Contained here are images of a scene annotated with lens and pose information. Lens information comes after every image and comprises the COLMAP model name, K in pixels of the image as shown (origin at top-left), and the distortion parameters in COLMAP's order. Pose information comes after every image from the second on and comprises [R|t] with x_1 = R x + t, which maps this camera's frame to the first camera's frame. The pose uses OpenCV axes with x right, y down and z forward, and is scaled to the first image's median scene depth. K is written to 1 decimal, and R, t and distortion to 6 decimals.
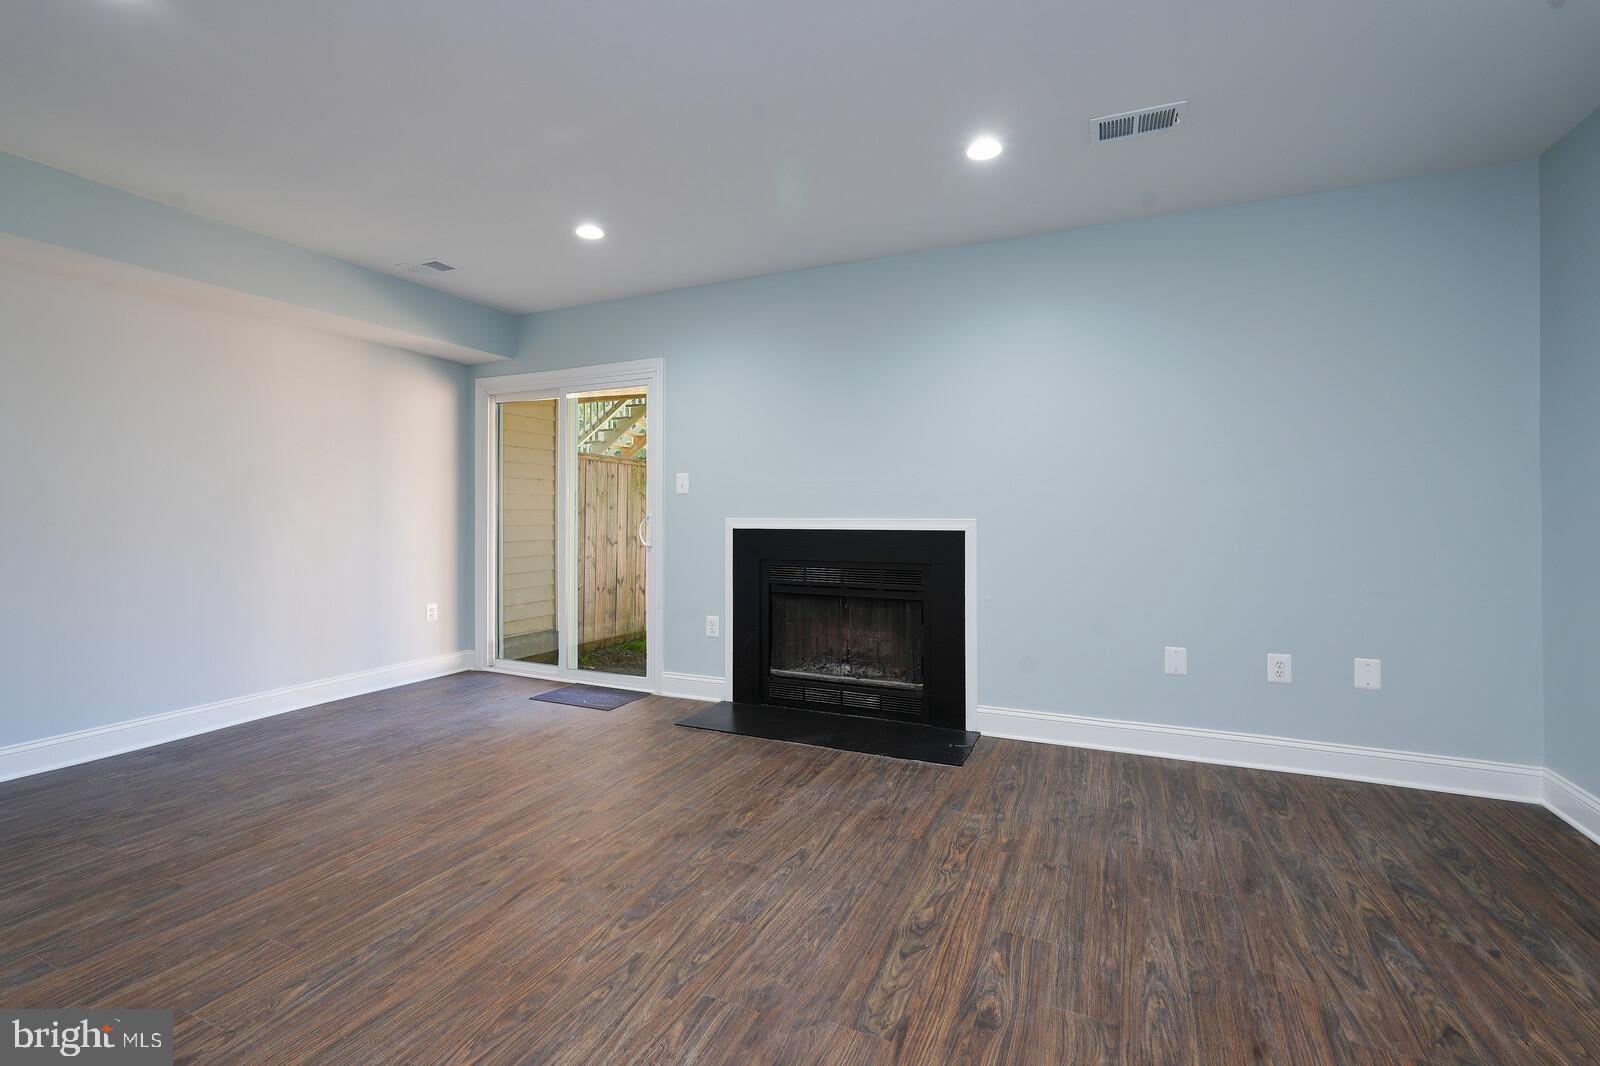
lens RADIAL K [[709.4, 0, 795.2], [0, 709.4, 530.4], [0, 0, 1]] dist [-0.010182, 0.003541]
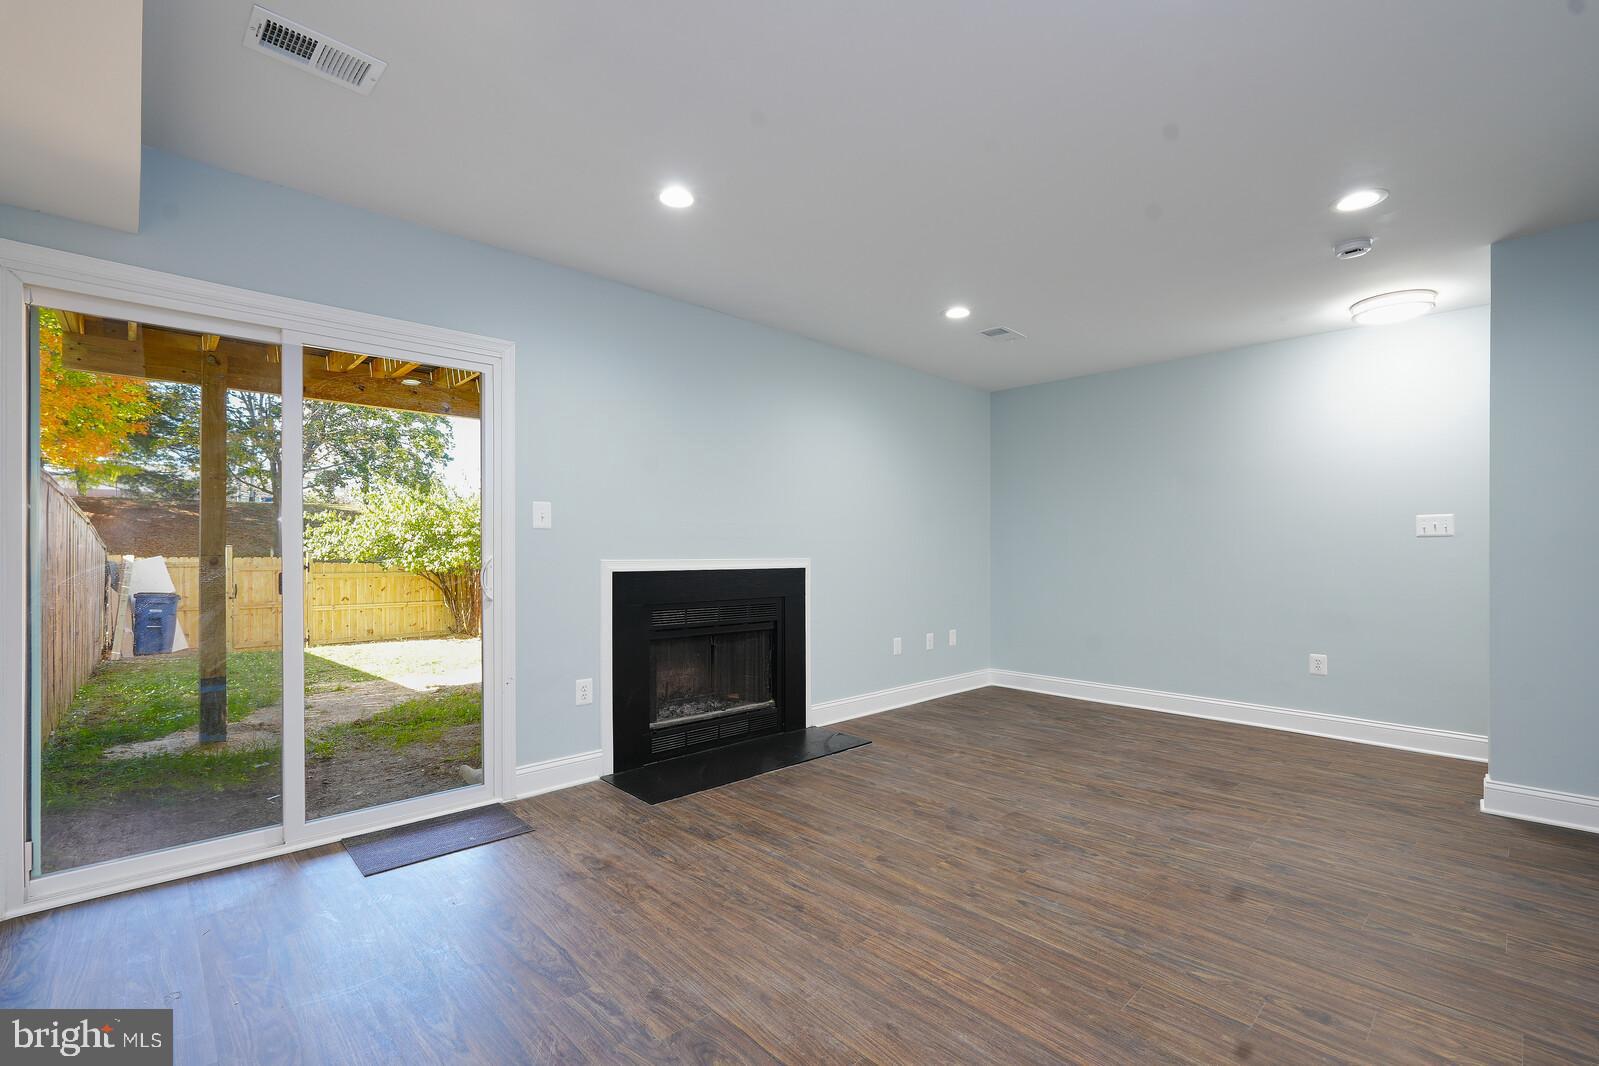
lens RADIAL K [[708.9, 0, 801.9], [0, 708.9, 557.3], [0, 0, 1]] dist [-0.010182, 0.003541]
pose [[0.365315, -0.002677, 0.930880, -1.116896], [0.019916, 0.999789, -0.004940, -0.015495], [-0.930671, 0.020344, 0.365292, 0.655821]]
